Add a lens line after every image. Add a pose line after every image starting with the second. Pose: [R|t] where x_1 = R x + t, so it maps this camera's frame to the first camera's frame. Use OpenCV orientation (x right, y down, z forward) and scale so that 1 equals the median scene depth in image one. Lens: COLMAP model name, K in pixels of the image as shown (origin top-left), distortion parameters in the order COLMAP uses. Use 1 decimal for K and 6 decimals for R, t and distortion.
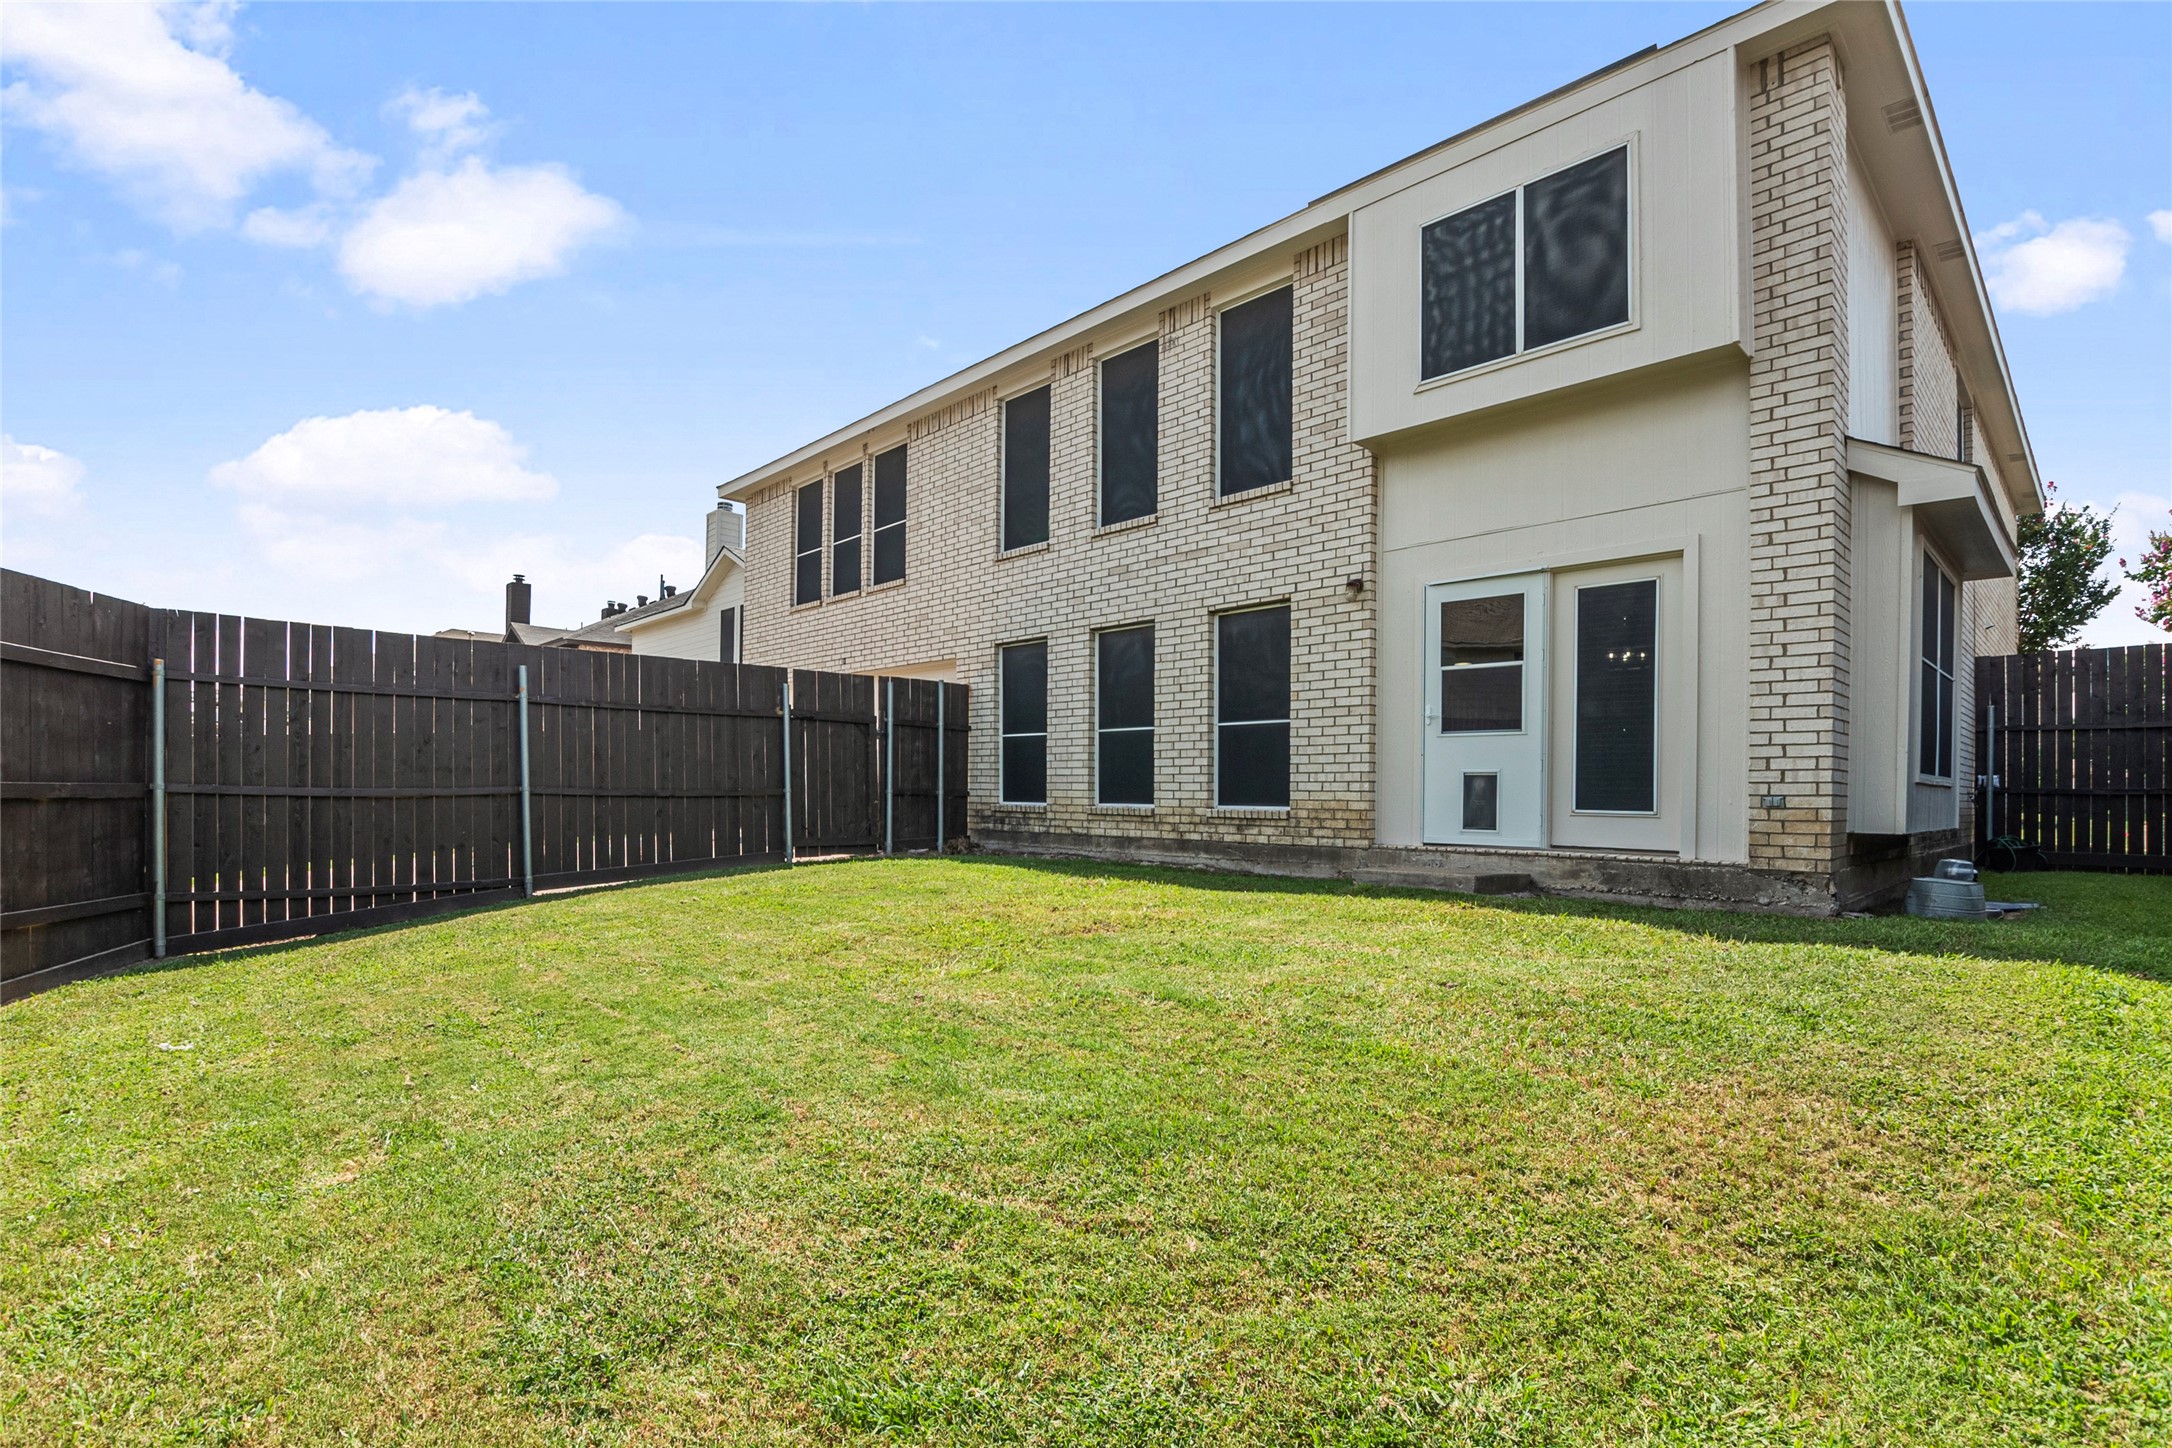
lens RADIAL K [[1049.5, 0, 1090.8], [0, 1049.5, 801.4], [0, 0, 1]] dist [-0.001956, -0.000098]
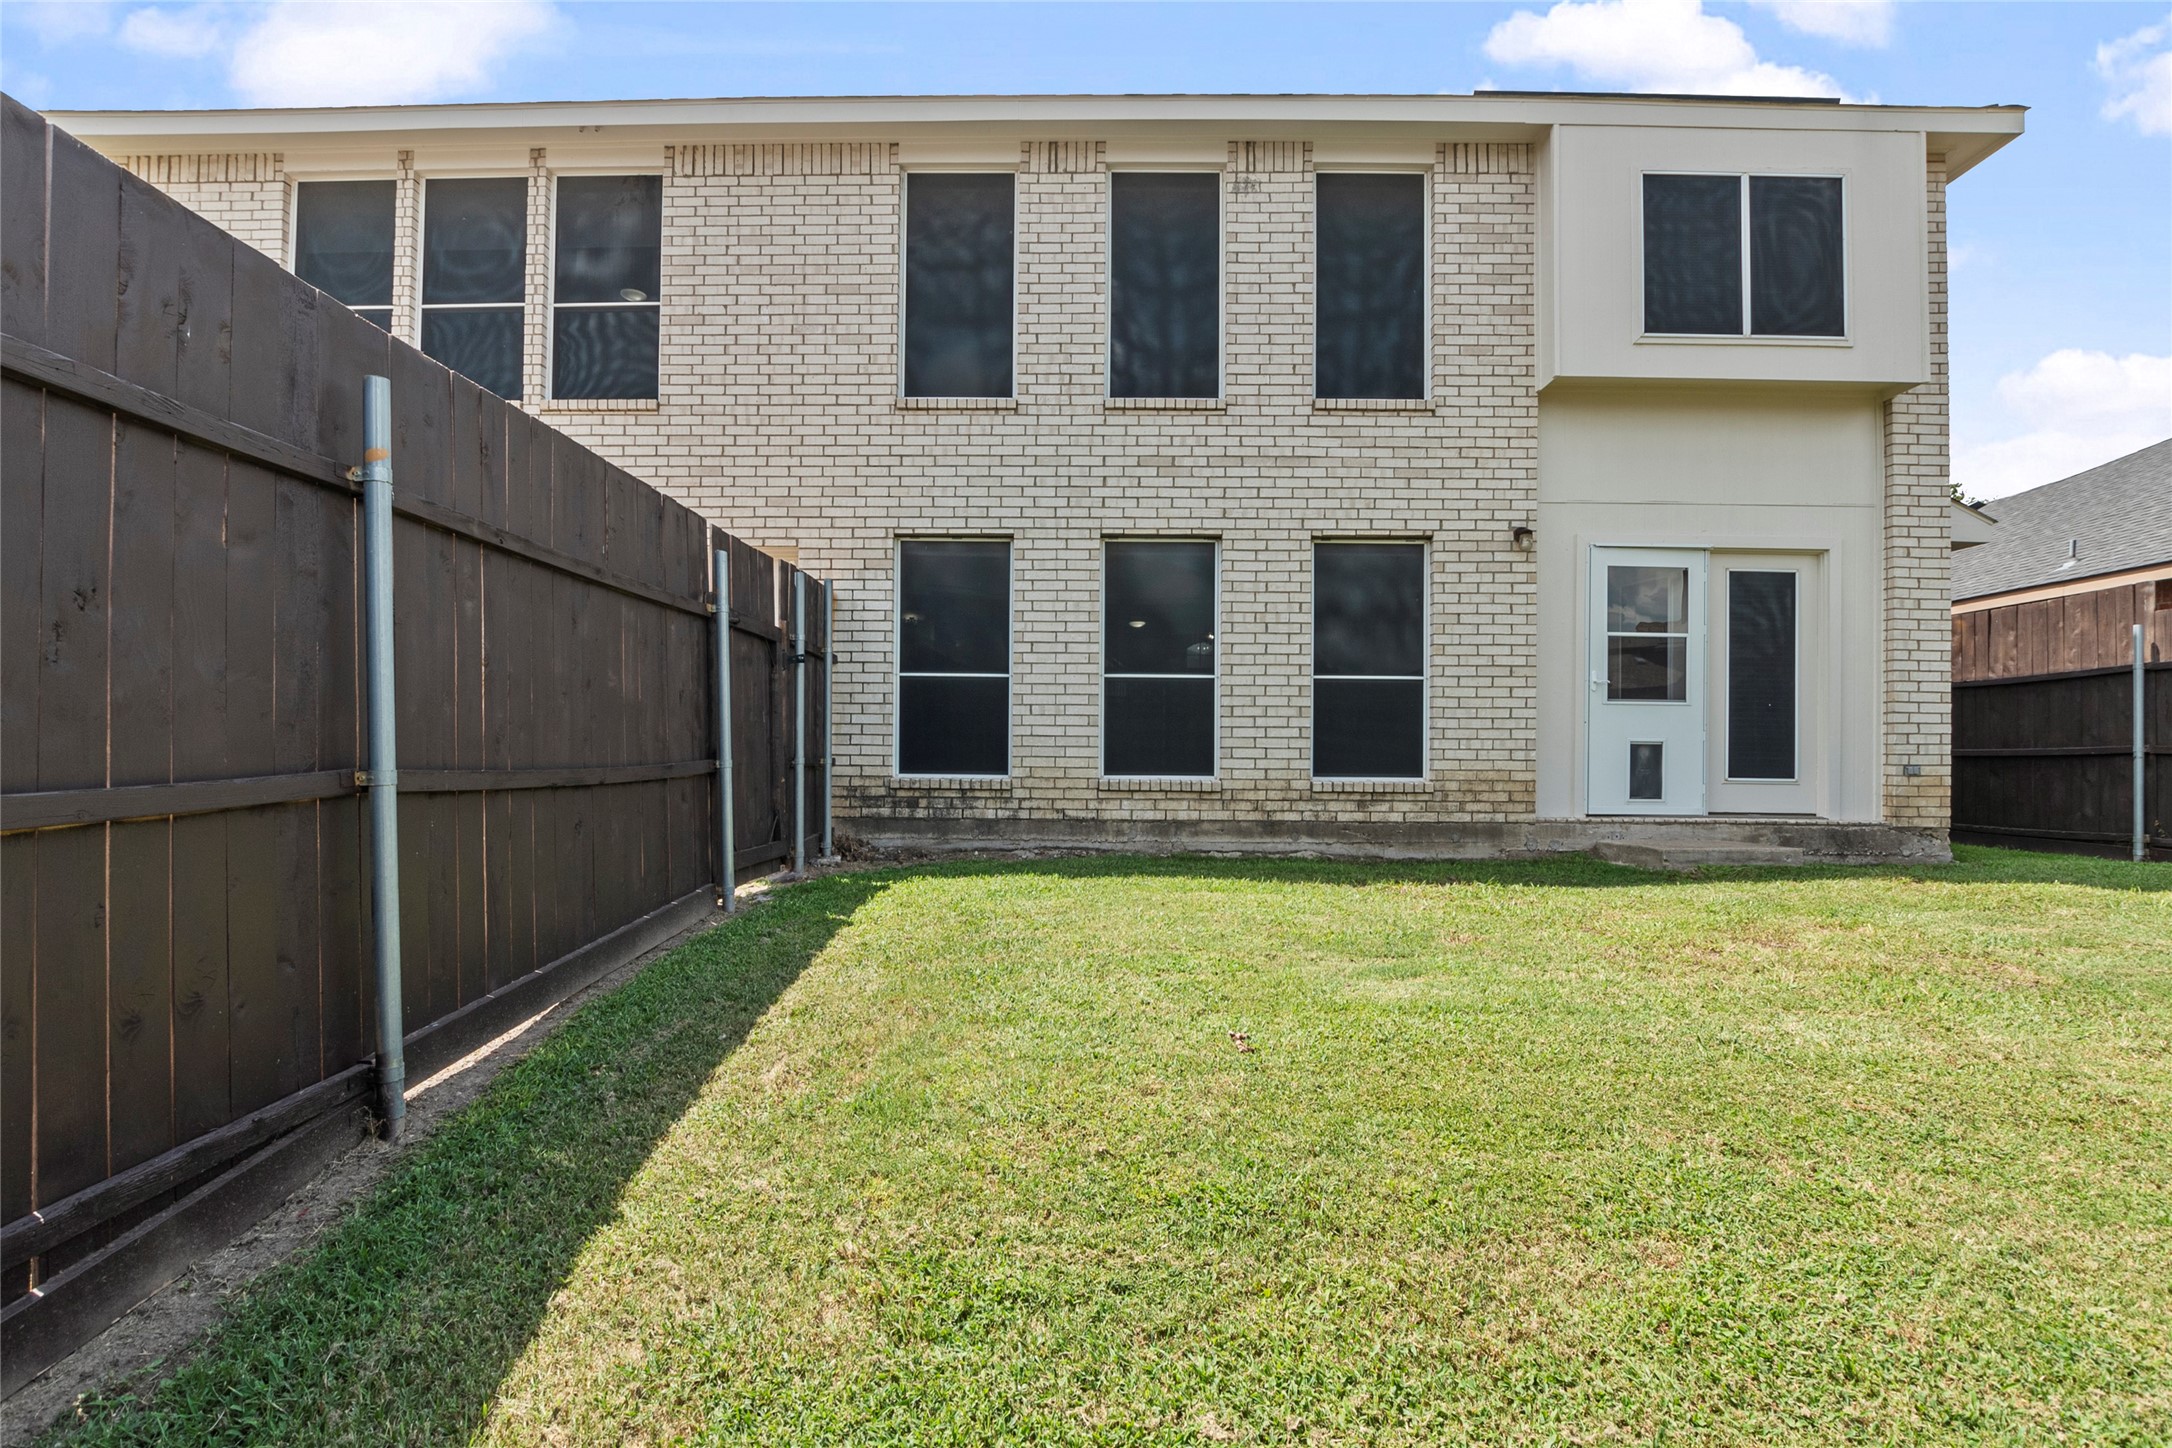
lens RADIAL K [[990.9, 0, 1089.7], [0, 990.9, 748.7], [0, 0, 1]] dist [-0.013484, 0.000177]
pose [[0.703679, -0.001633, 0.710516, -0.579481], [0.003490, 0.999993, -0.001159, -0.018754], [-0.710509, 0.003295, 0.703680, 0.622115]]
